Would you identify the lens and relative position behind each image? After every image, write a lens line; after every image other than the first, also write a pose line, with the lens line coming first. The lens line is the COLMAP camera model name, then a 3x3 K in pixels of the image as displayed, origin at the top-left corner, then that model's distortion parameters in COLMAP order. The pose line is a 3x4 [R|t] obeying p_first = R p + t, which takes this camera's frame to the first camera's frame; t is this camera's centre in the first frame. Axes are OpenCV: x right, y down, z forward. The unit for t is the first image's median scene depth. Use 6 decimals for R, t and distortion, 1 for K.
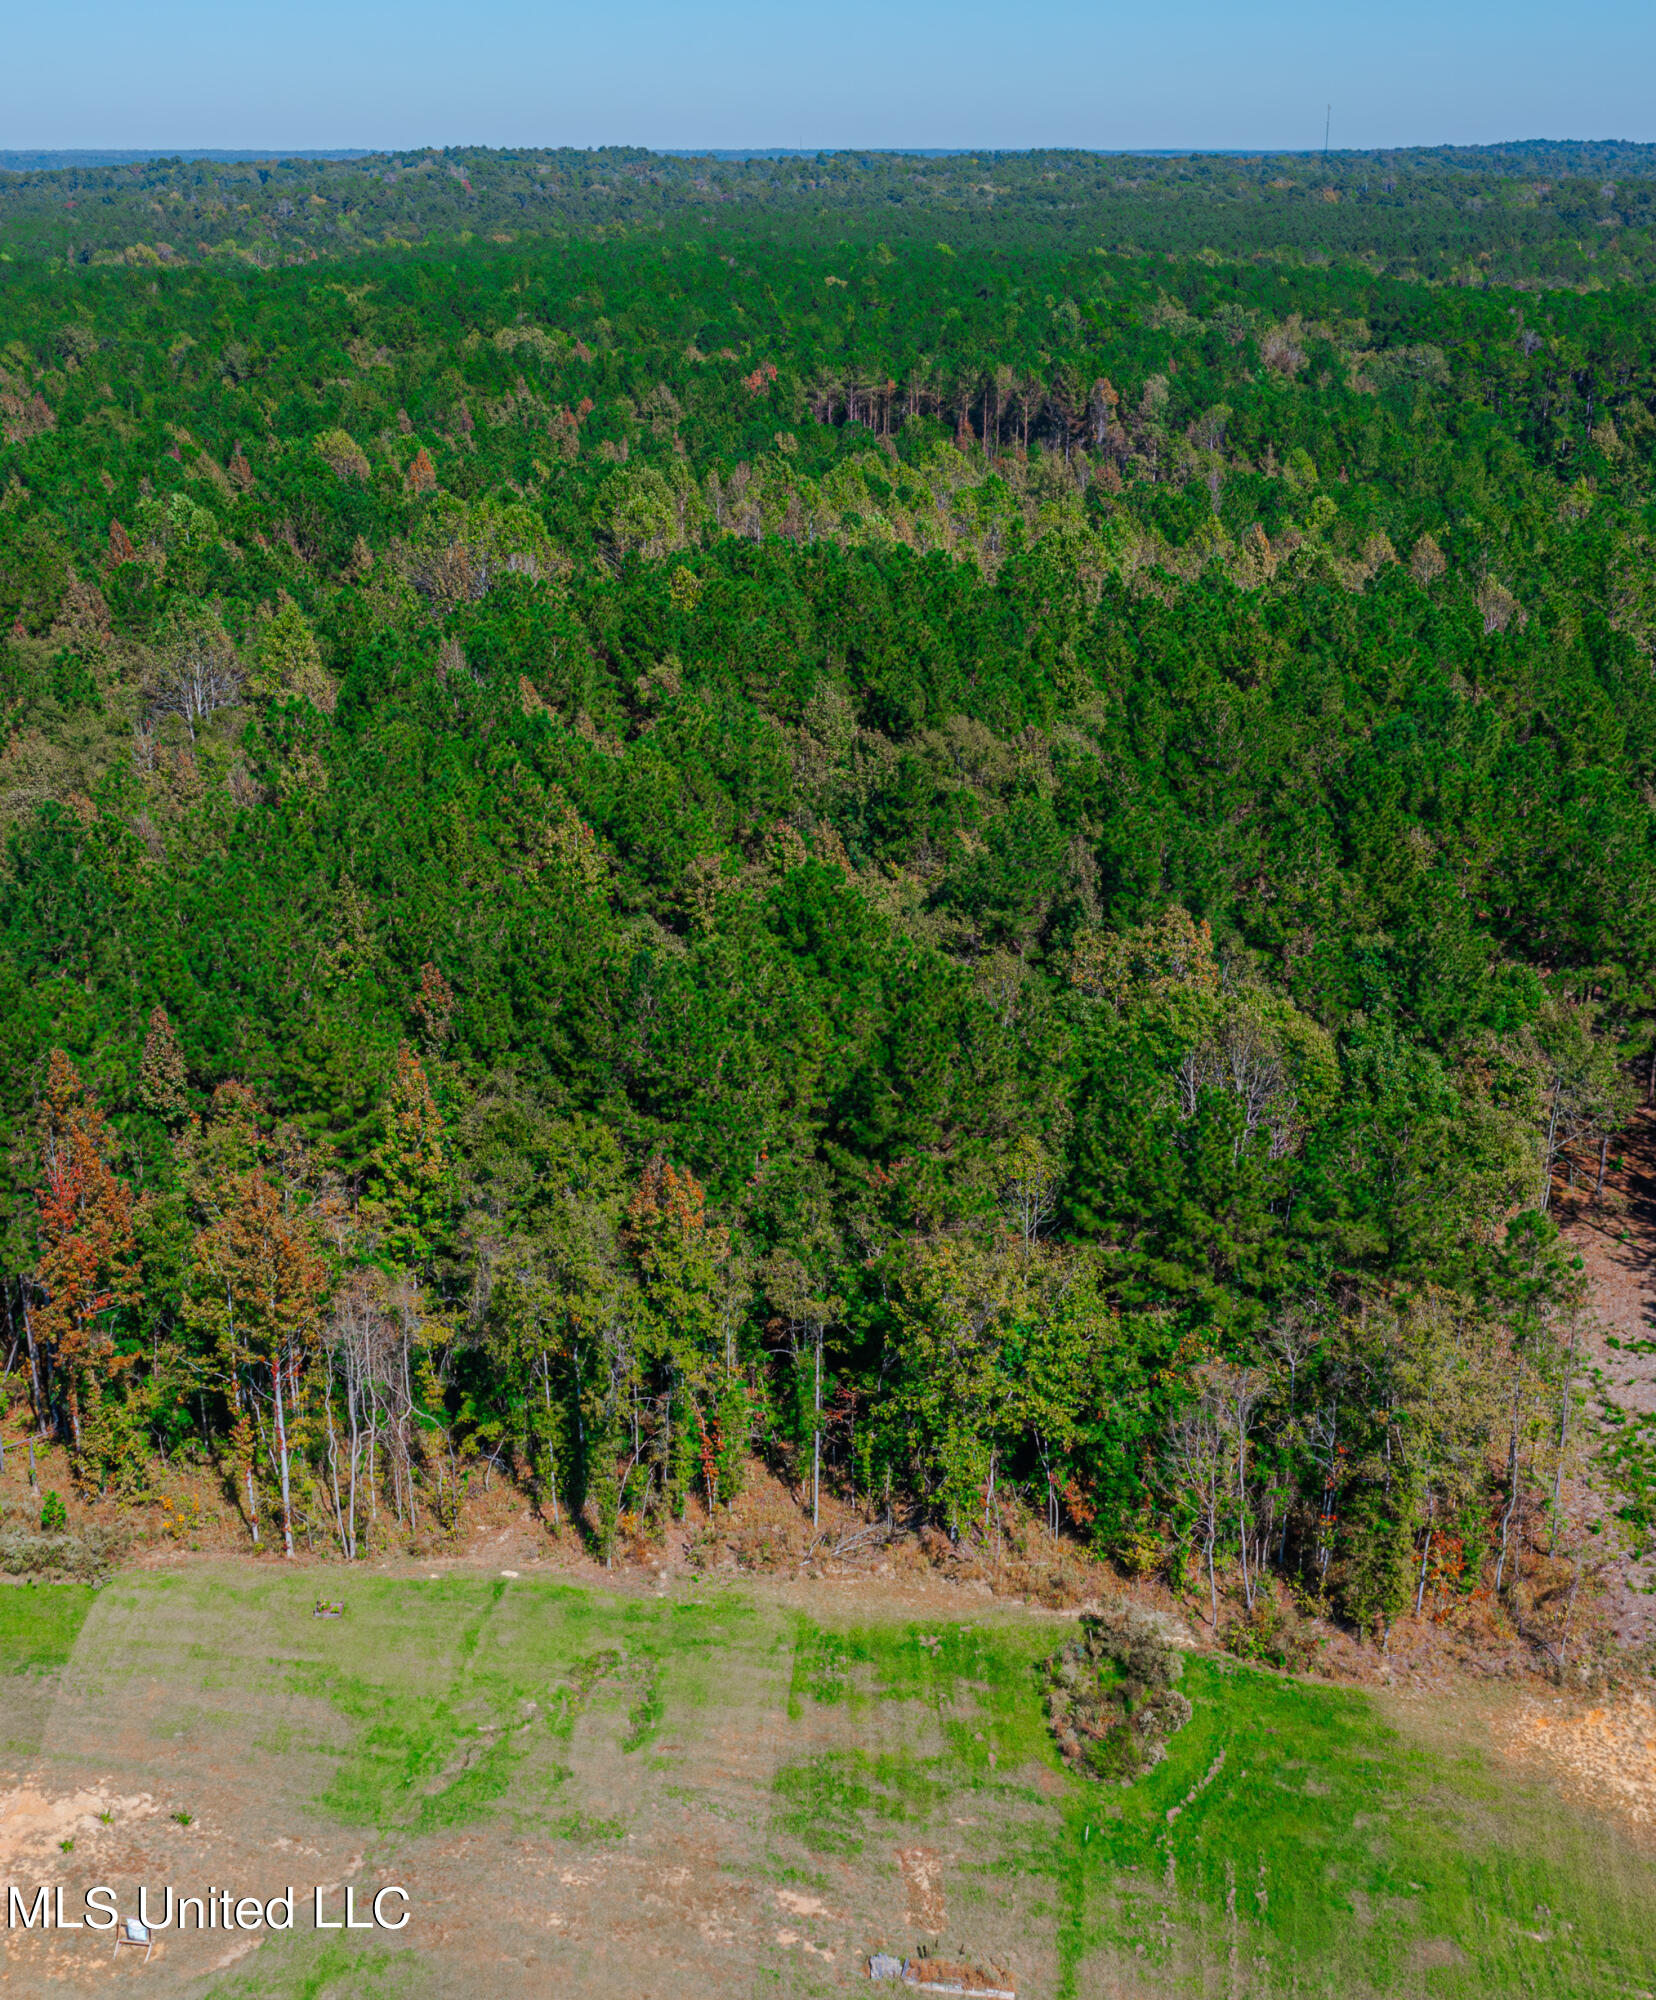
lens RADIAL K [[2407.4, 0, 762.6], [0, 2407.4, 1001.5], [0, 0, 1]] dist [0.010381, 0.015402]
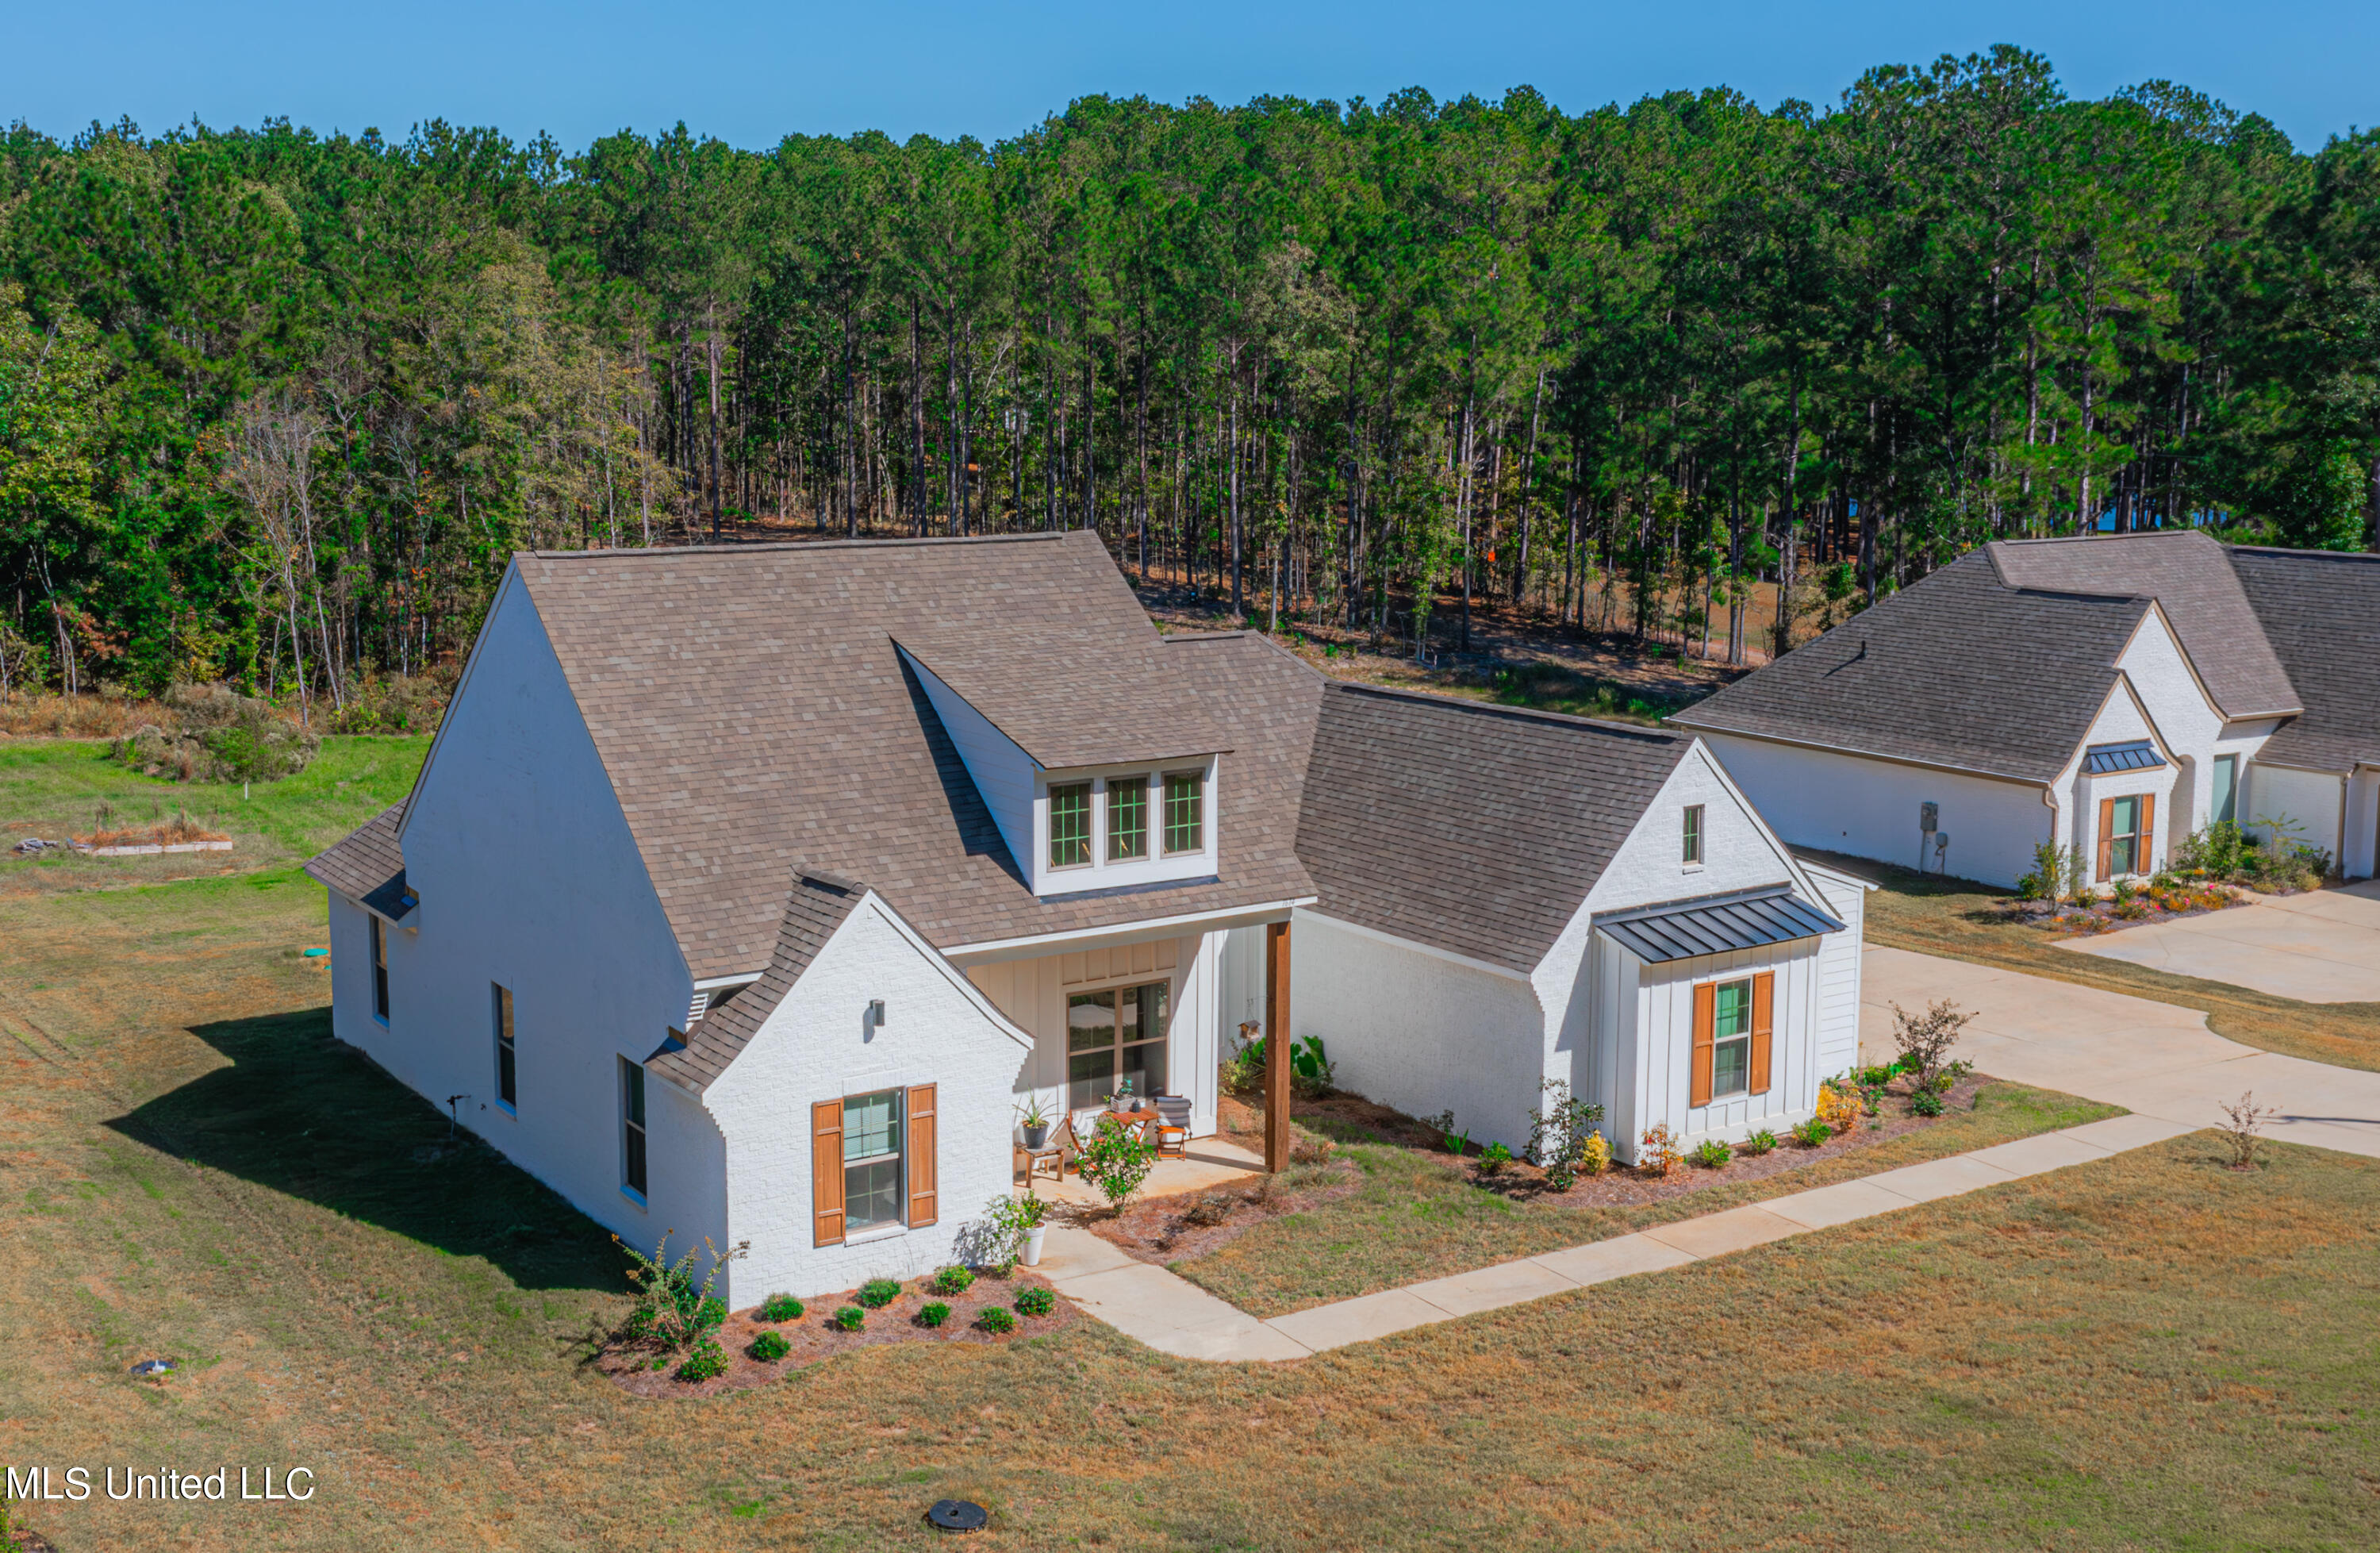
lens RADIAL K [[2545.9, 0, 1011.6], [0, 2545.9, 702.4], [0, 0, 1]] dist [0.013480, 0.005215]
pose [[0.800807, -0.079049, 0.593683, -0.128264], [0.195979, 0.971267, -0.135028, 0.407308], [-0.565951, 0.224481, 0.793289, 0.184186]]
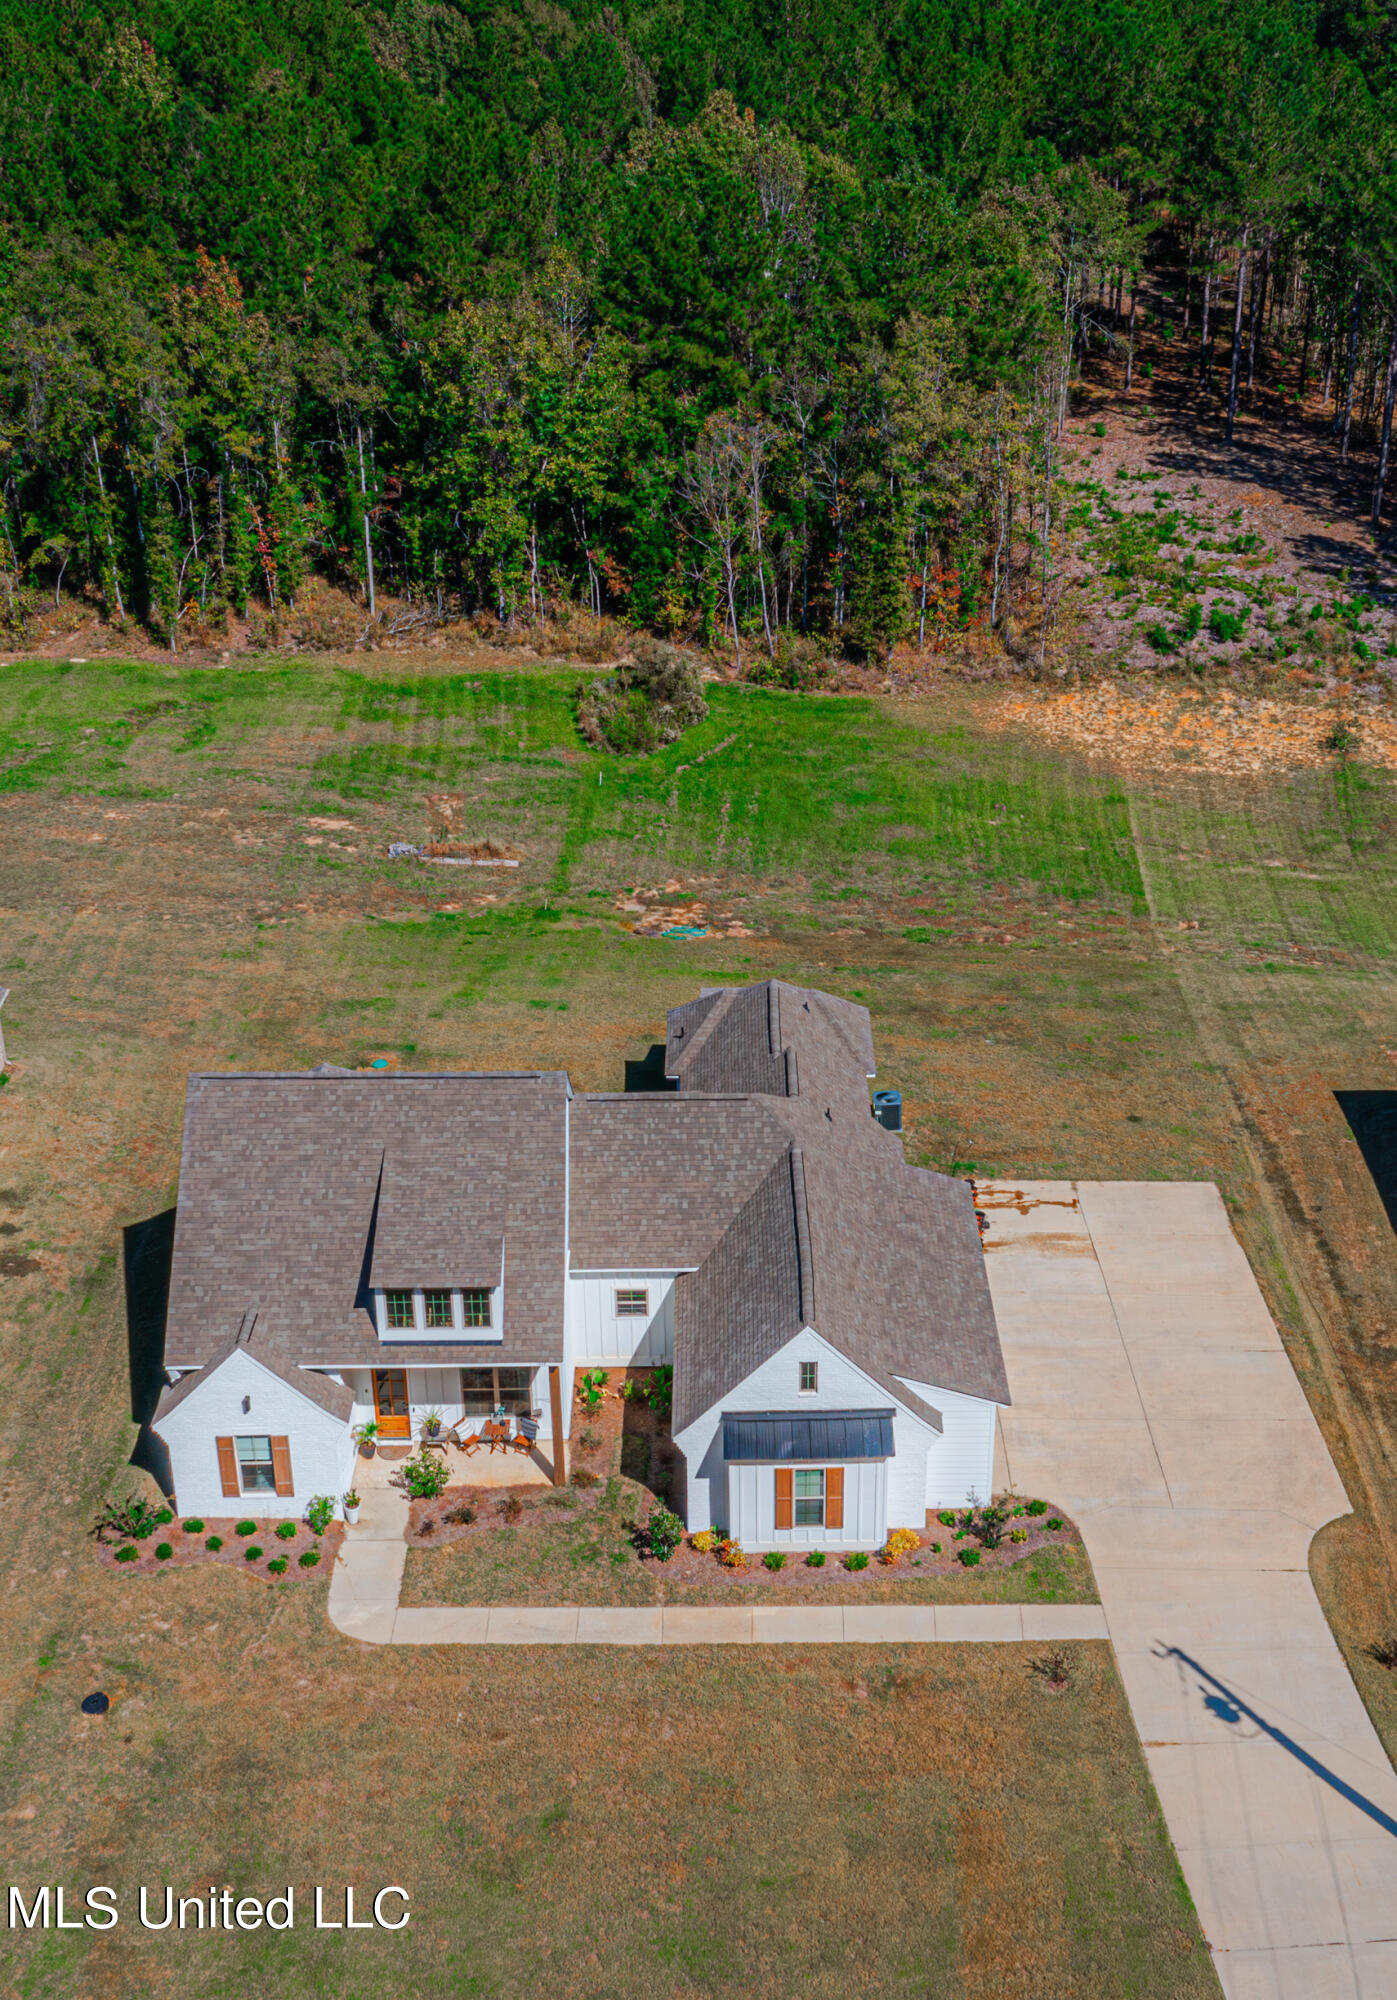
lens RADIAL K [[2325.4, 0, 773.0], [0, 2325.4, 999.8], [0, 0, 1]] dist [0.000976, 0.021057]
pose [[0.992294, -0.050839, 0.112992, 0.075269], [0.034349, 0.989073, 0.143369, 0.253758], [-0.119046, -0.138383, 0.983198, -0.055620]]
